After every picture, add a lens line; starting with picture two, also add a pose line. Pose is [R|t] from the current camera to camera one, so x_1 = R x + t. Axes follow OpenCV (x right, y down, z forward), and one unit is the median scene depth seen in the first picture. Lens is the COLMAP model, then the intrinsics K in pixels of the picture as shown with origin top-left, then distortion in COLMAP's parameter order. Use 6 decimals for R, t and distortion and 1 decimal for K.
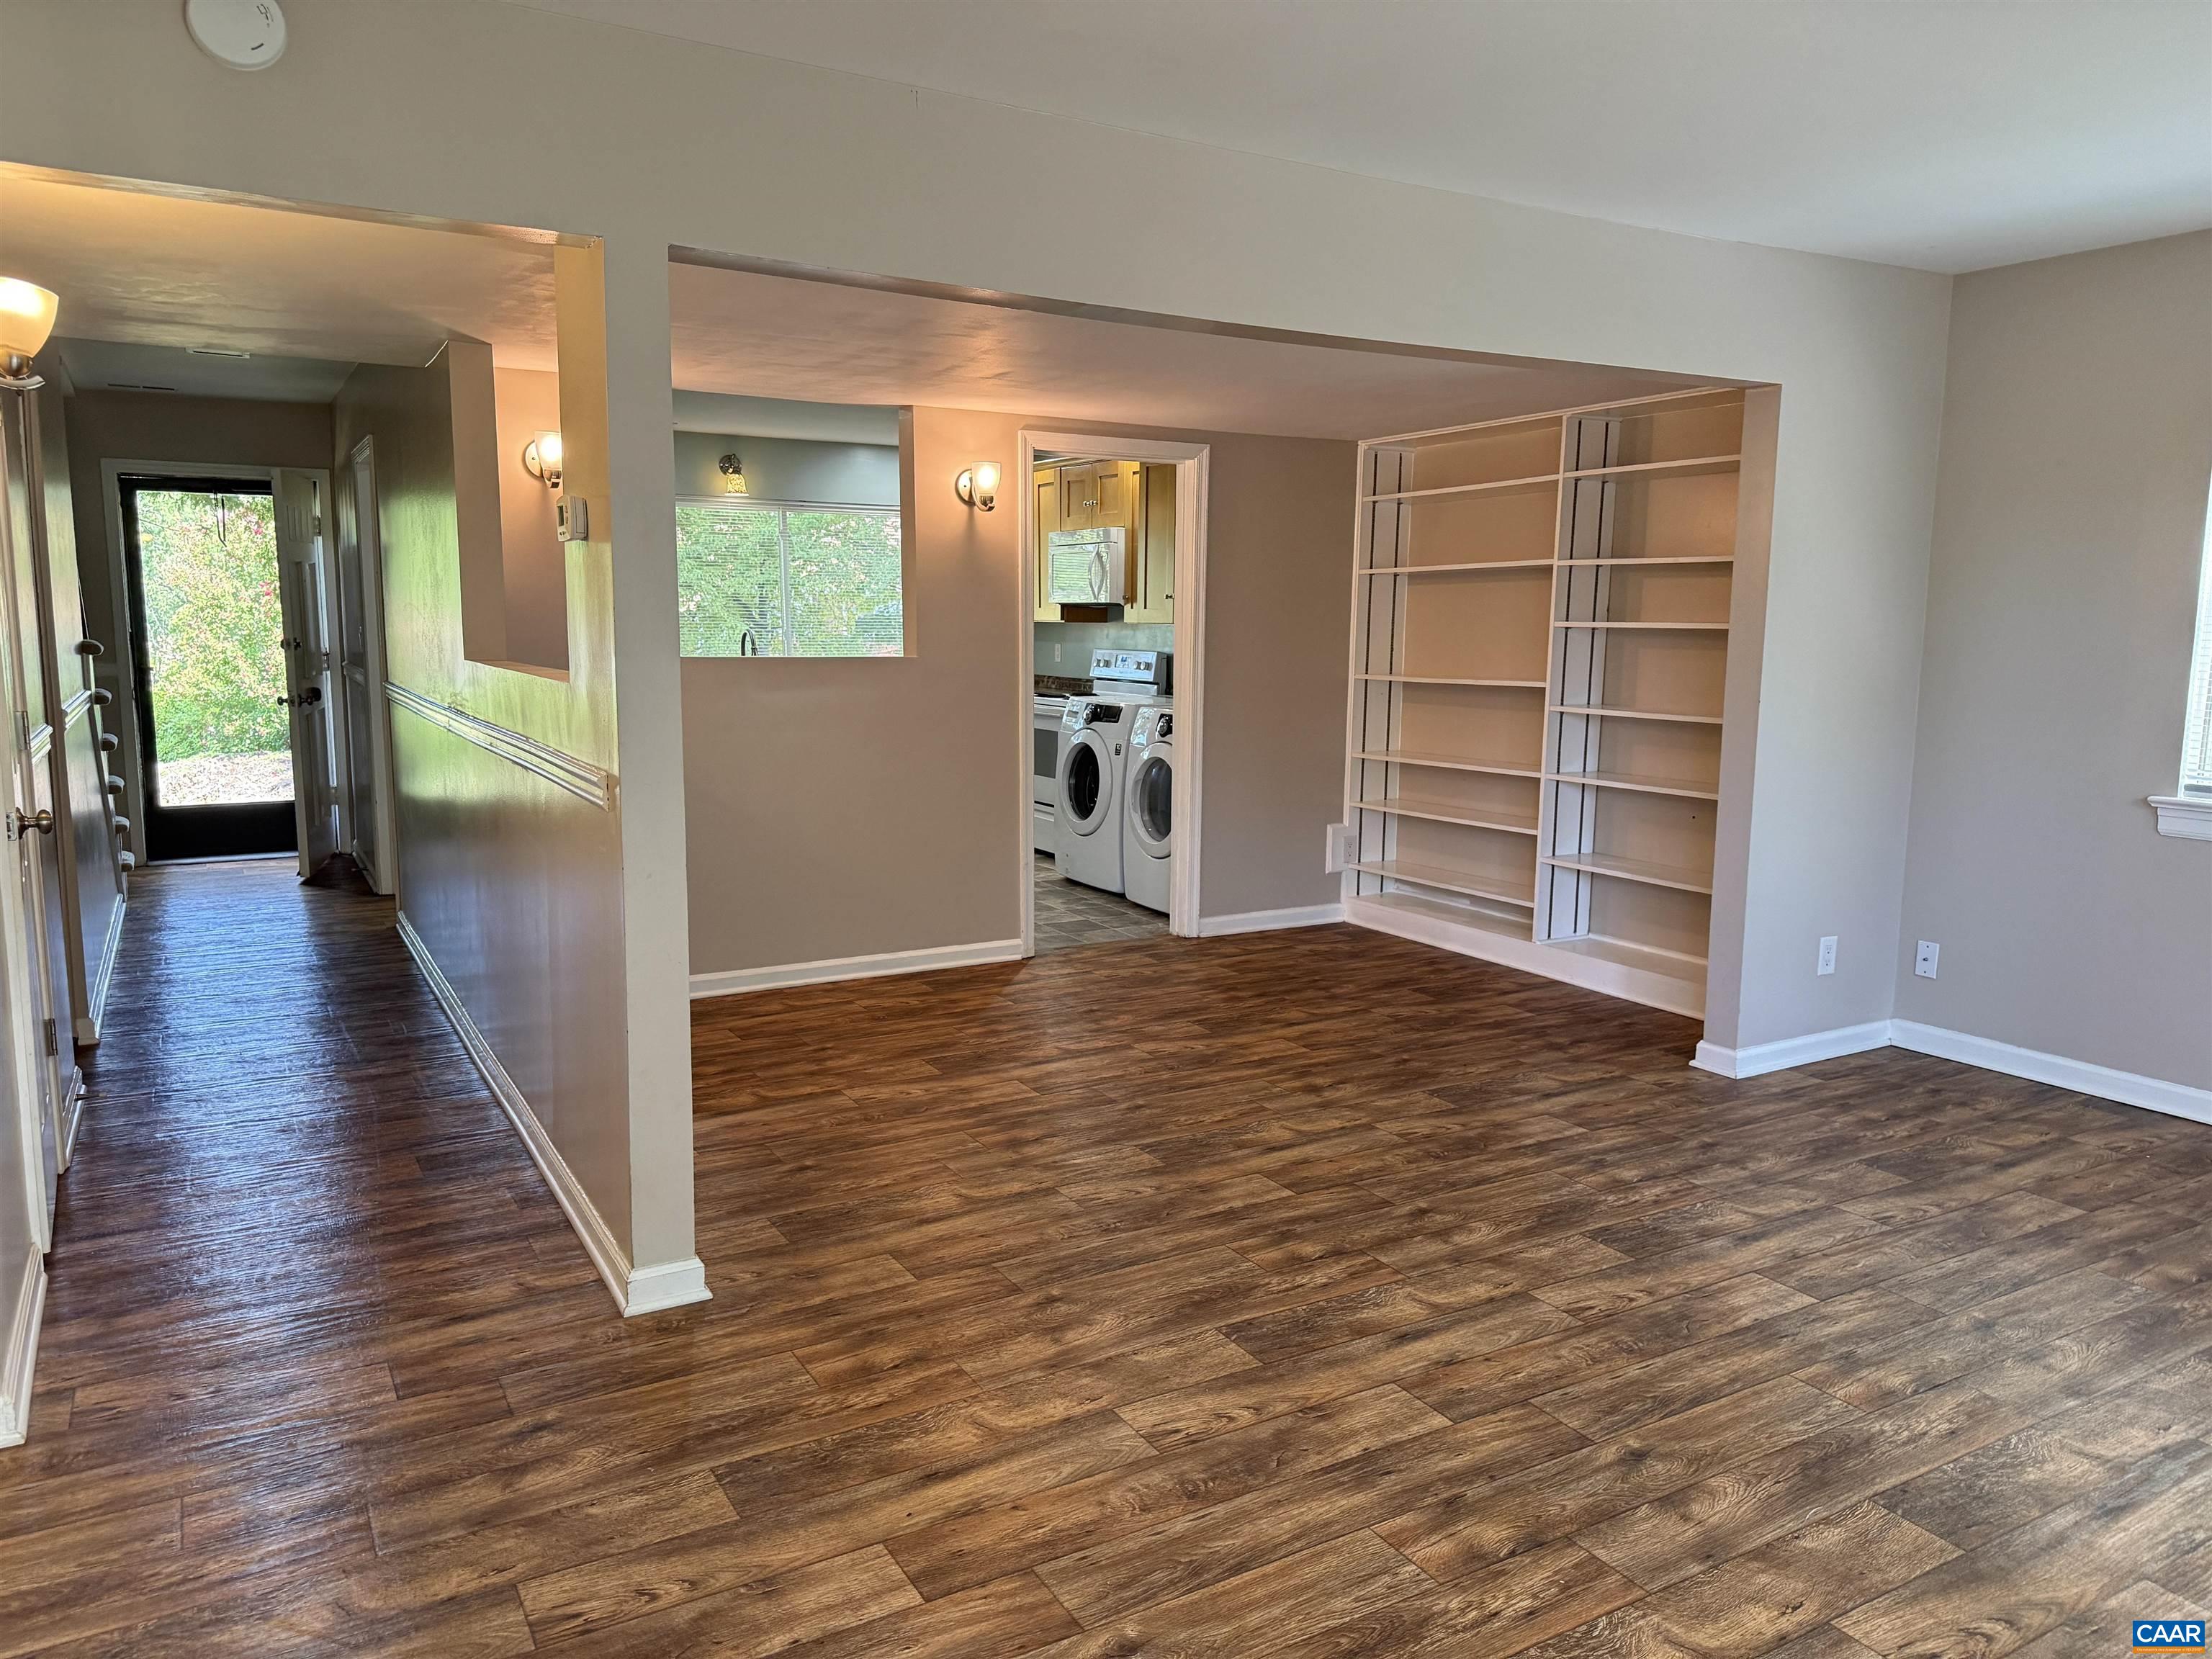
lens RADIAL K [[1561.1, 0, 1120.3], [0, 1561.1, 836.0], [0, 0, 1]] dist [0.040201, -0.044823]
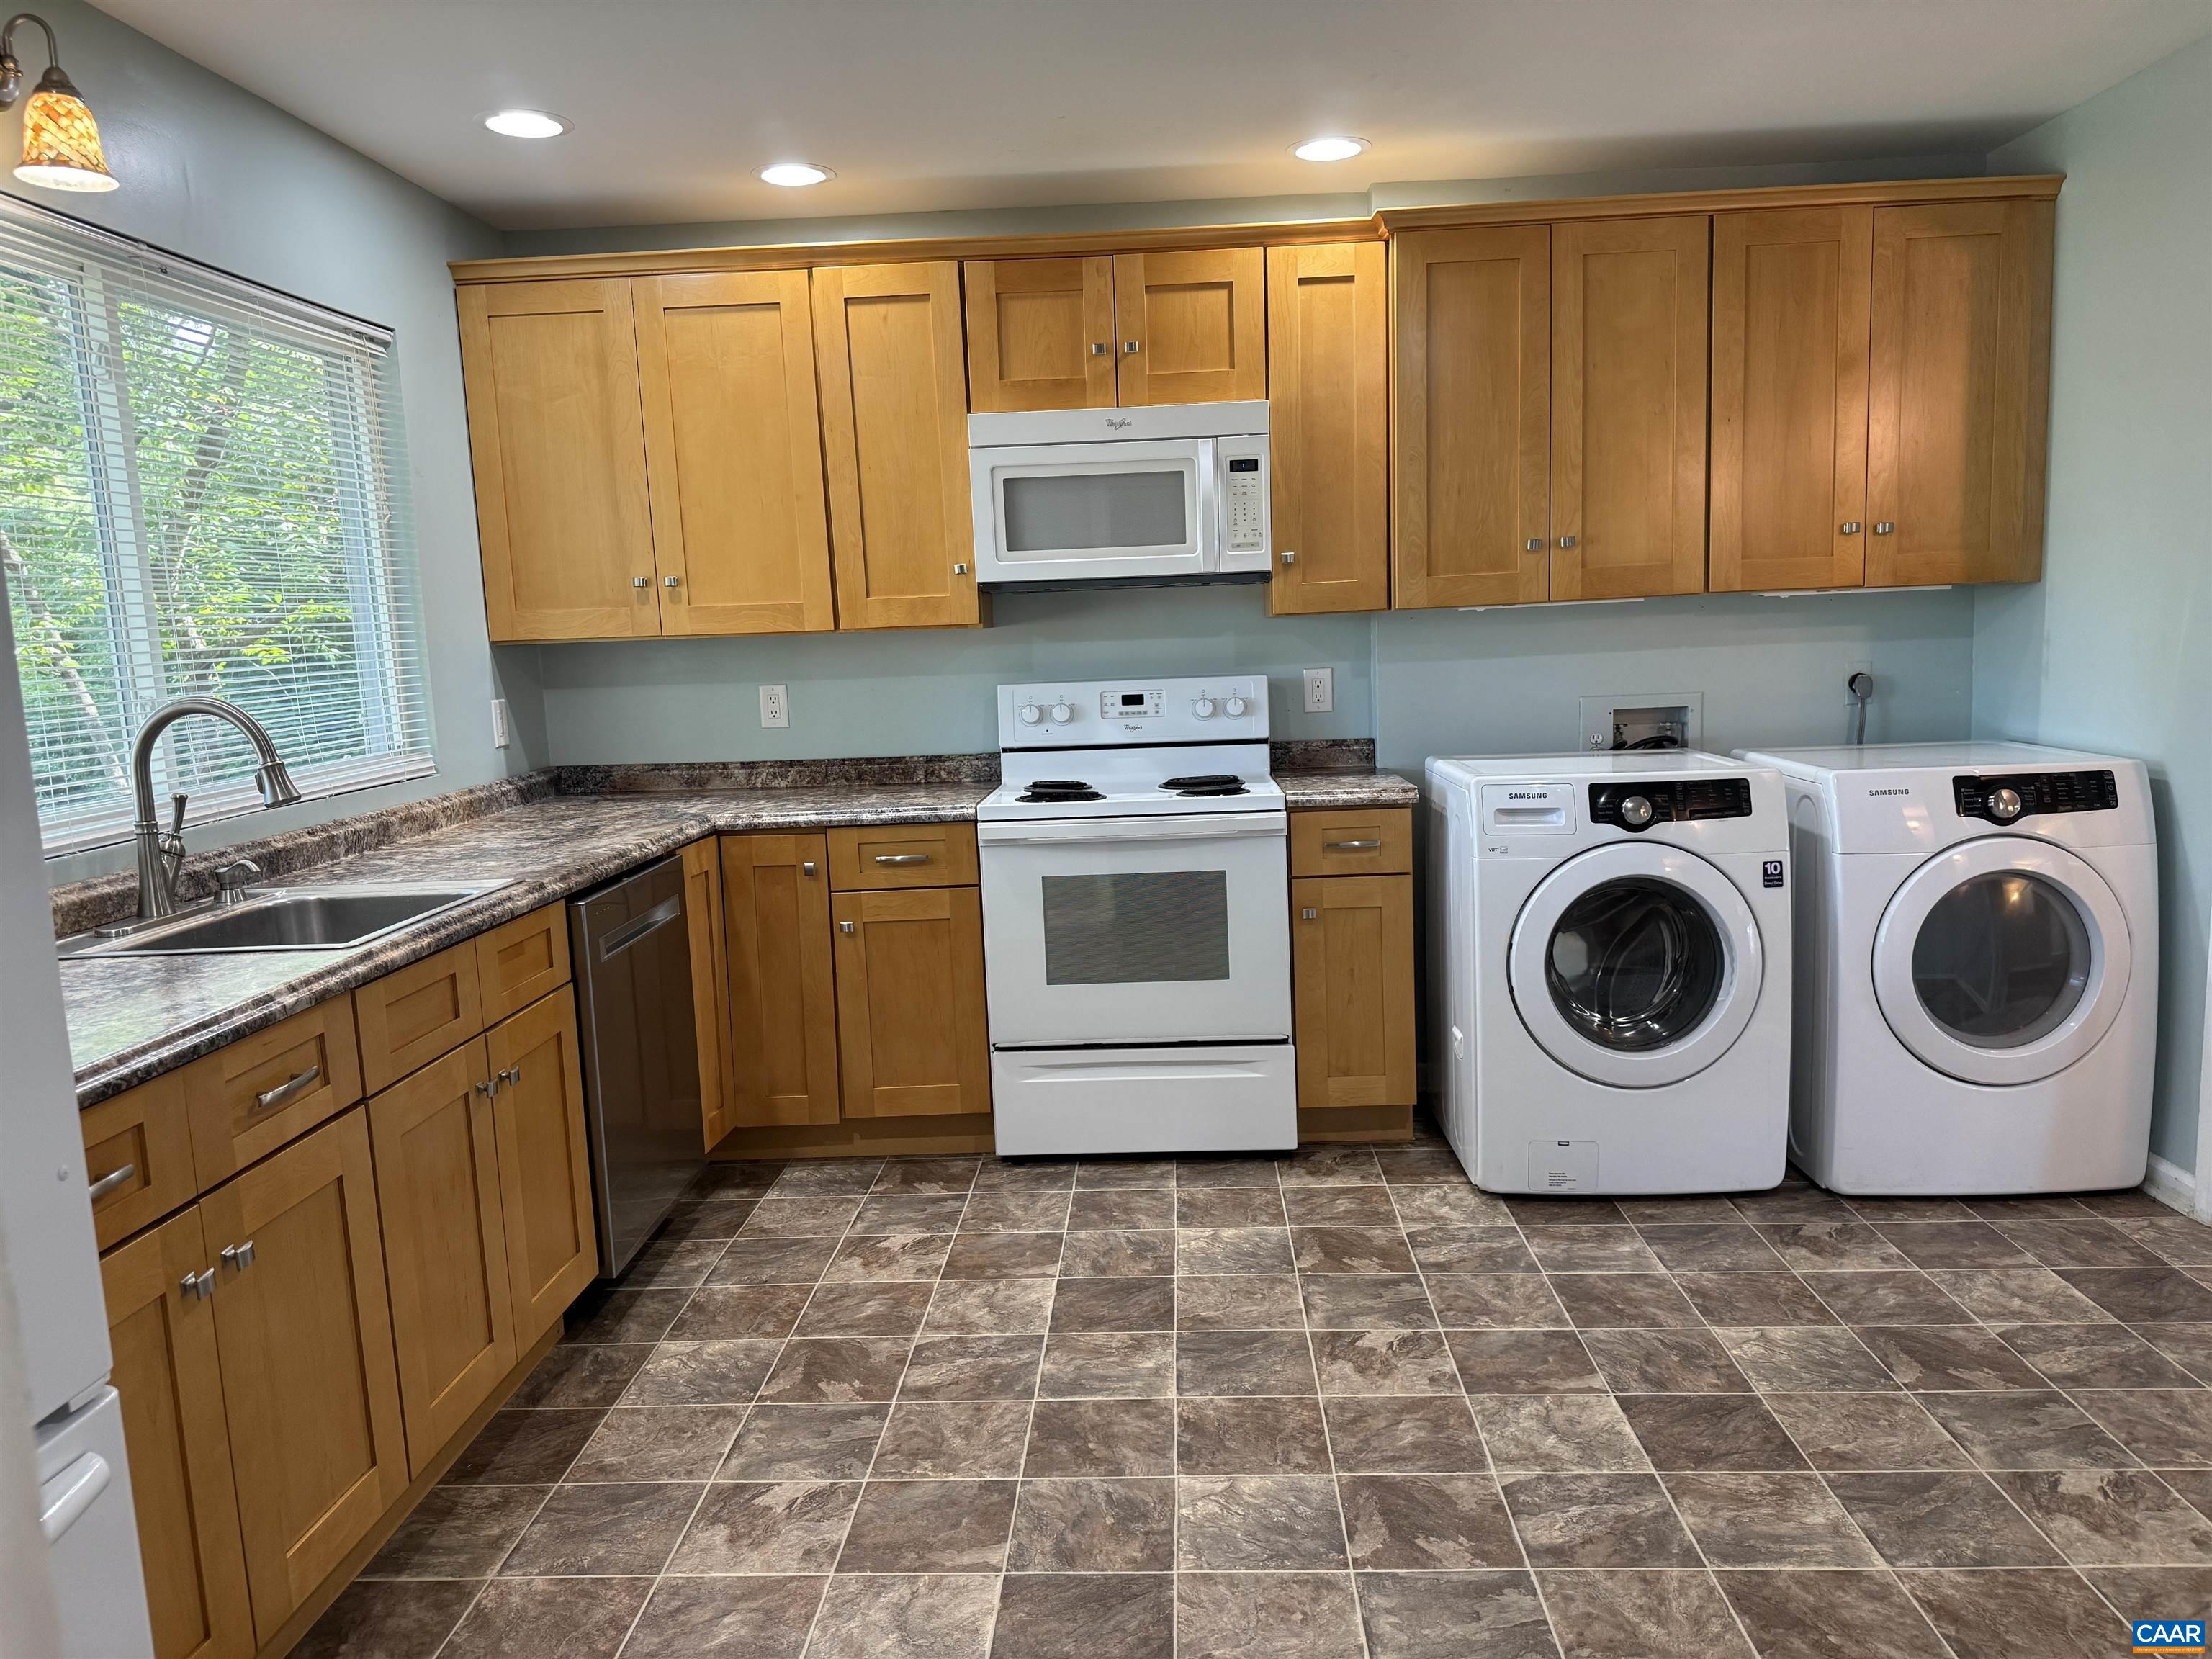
lens RADIAL K [[1561.1, 0, 1108.8], [0, 1561.1, 841.1], [0, 0, 1]] dist [0.040201, -0.044823]
pose [[0.536097, -0.149789, 0.830761, -0.408447], [0.163381, 0.983934, 0.071976, -0.109663], [-0.828195, 0.097144, 0.551957, 0.779180]]
